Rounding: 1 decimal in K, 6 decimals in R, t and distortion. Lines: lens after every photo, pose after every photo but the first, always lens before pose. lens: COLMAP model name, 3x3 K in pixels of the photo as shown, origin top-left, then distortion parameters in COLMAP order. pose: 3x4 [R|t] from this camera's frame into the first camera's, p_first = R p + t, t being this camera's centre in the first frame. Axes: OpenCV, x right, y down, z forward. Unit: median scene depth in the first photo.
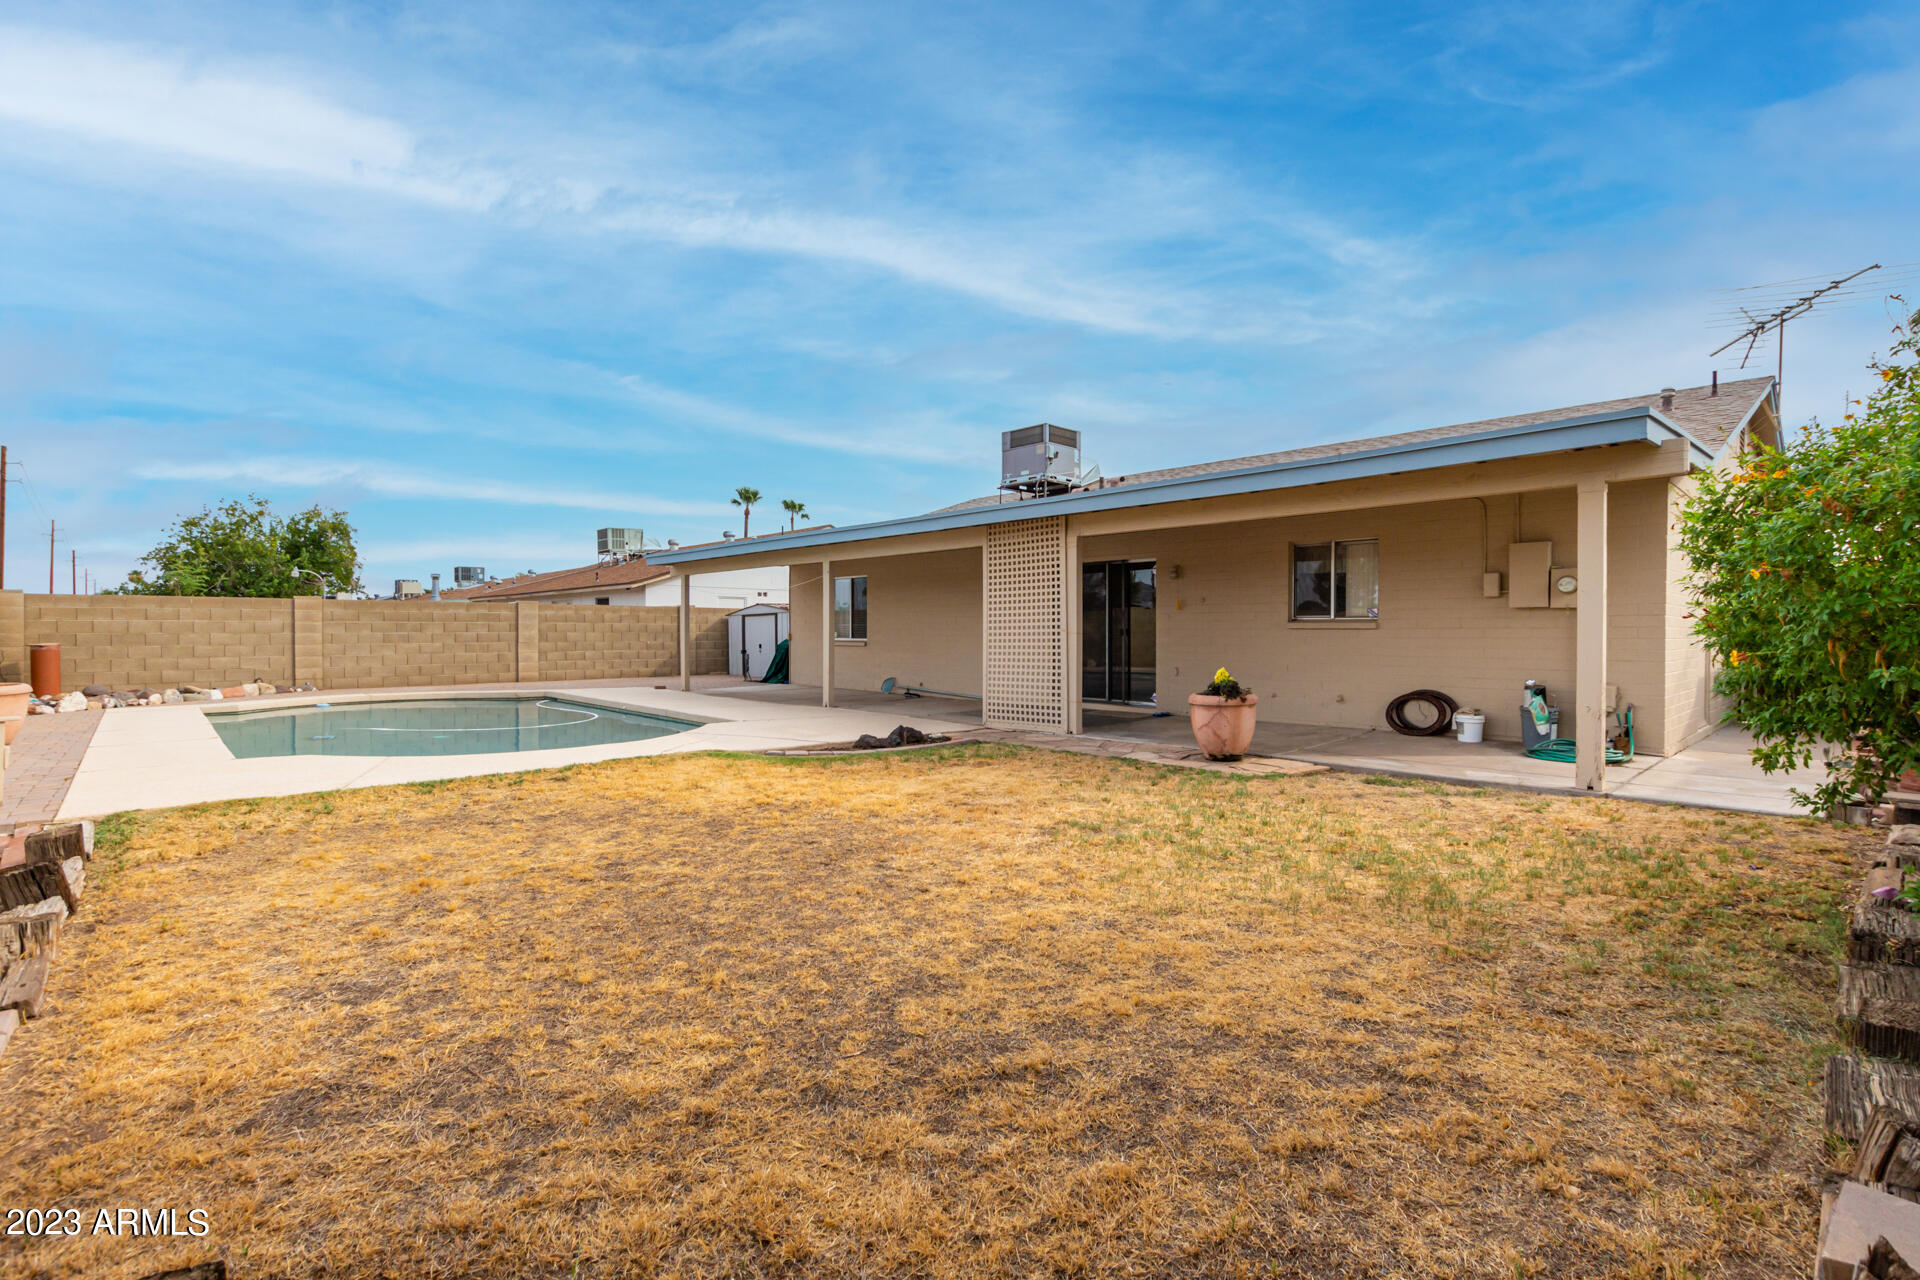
lens RADIAL K [[882.0, 0, 974.6], [0, 882.0, 642.4], [0, 0, 1]] dist [0.006787, -0.002337]
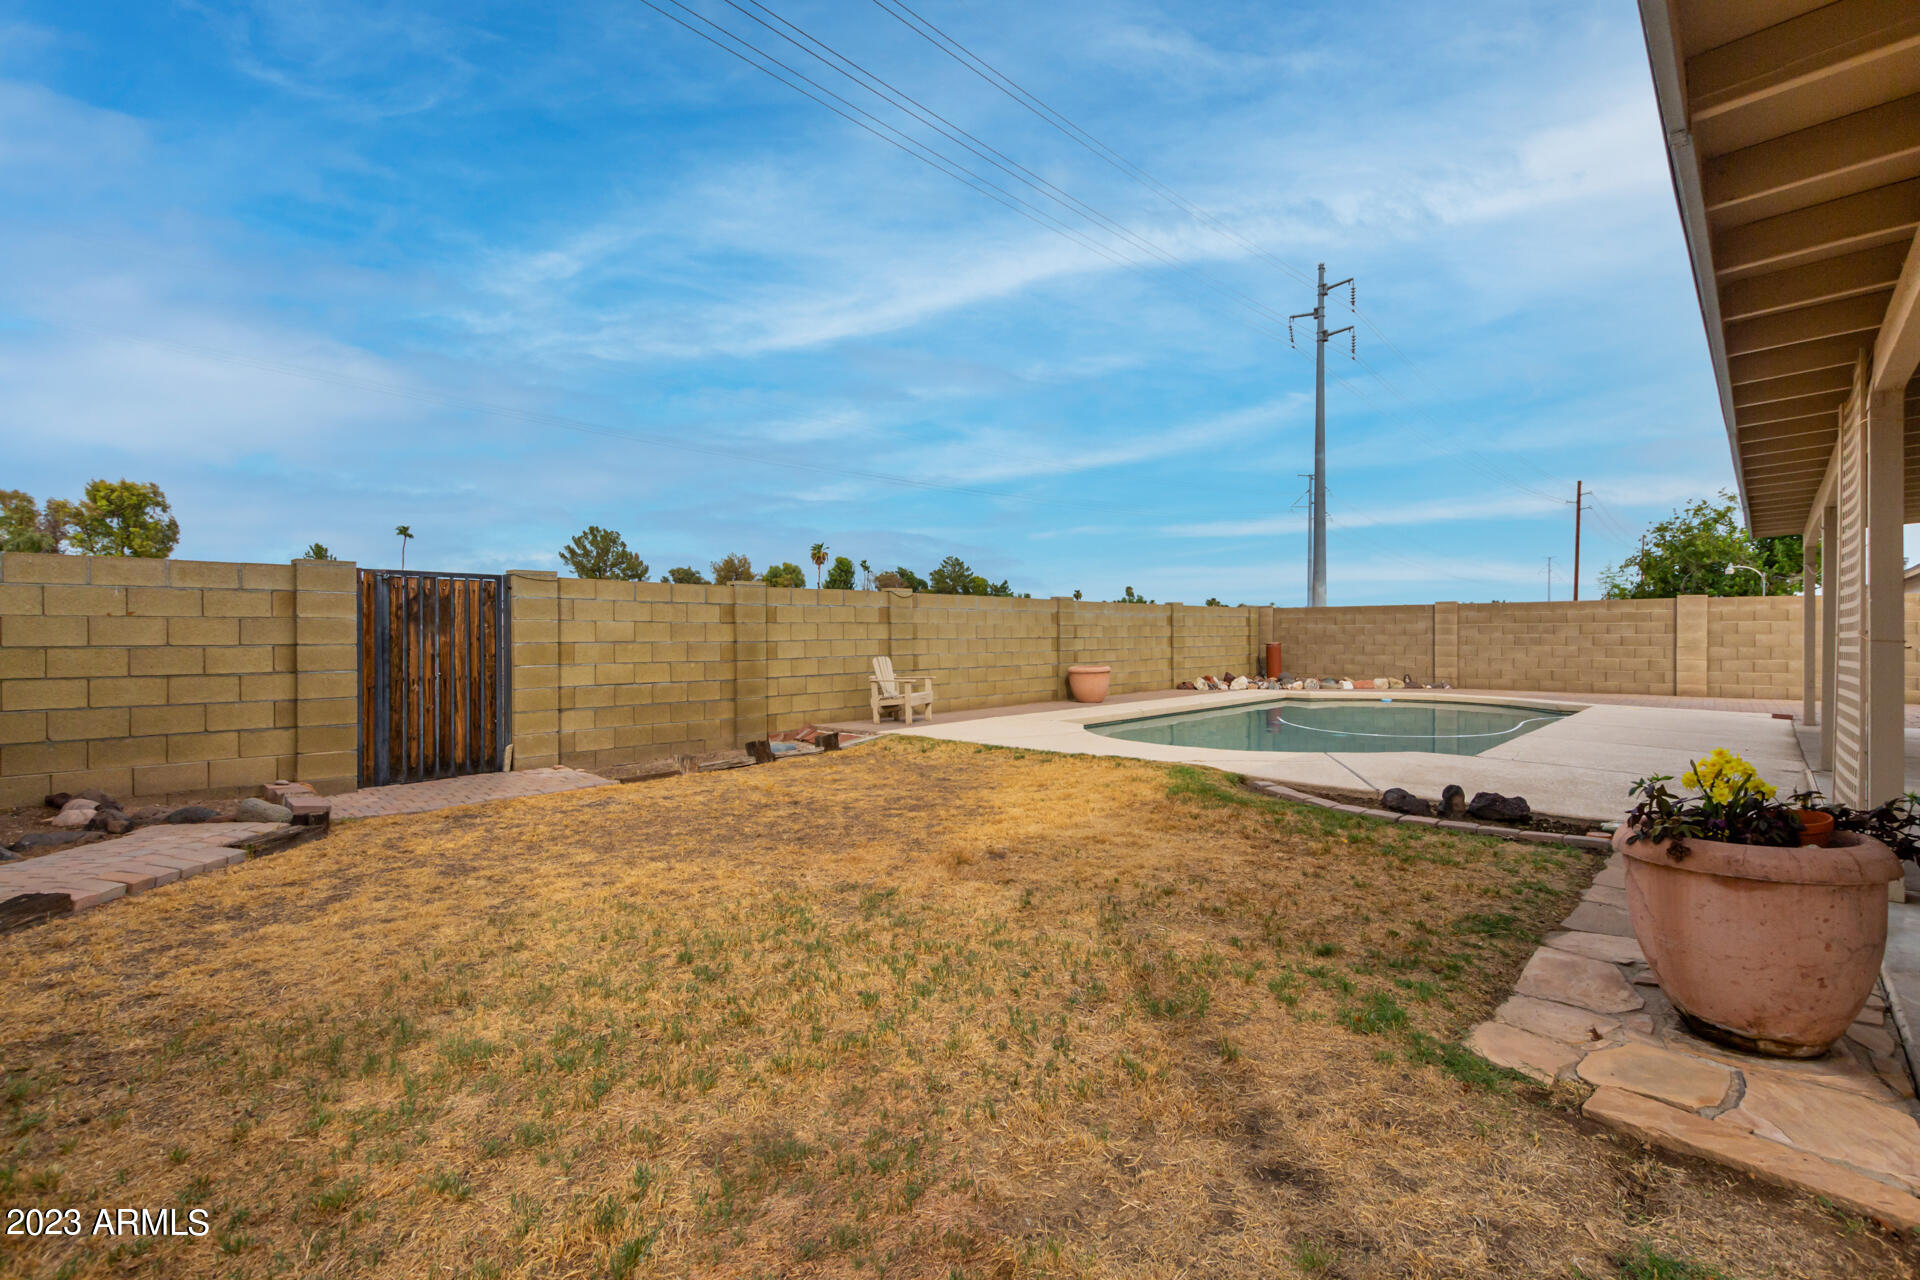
lens RADIAL K [[882.0, 0, 955.1], [0, 882.0, 635.6], [0, 0, 1]] dist [0.006787, -0.002337]
pose [[0.065157, 0.001579, -0.997874, 0.283628], [-0.009968, 0.999950, 0.000931, -0.005093], [0.997825, 0.009886, 0.065169, 0.317406]]
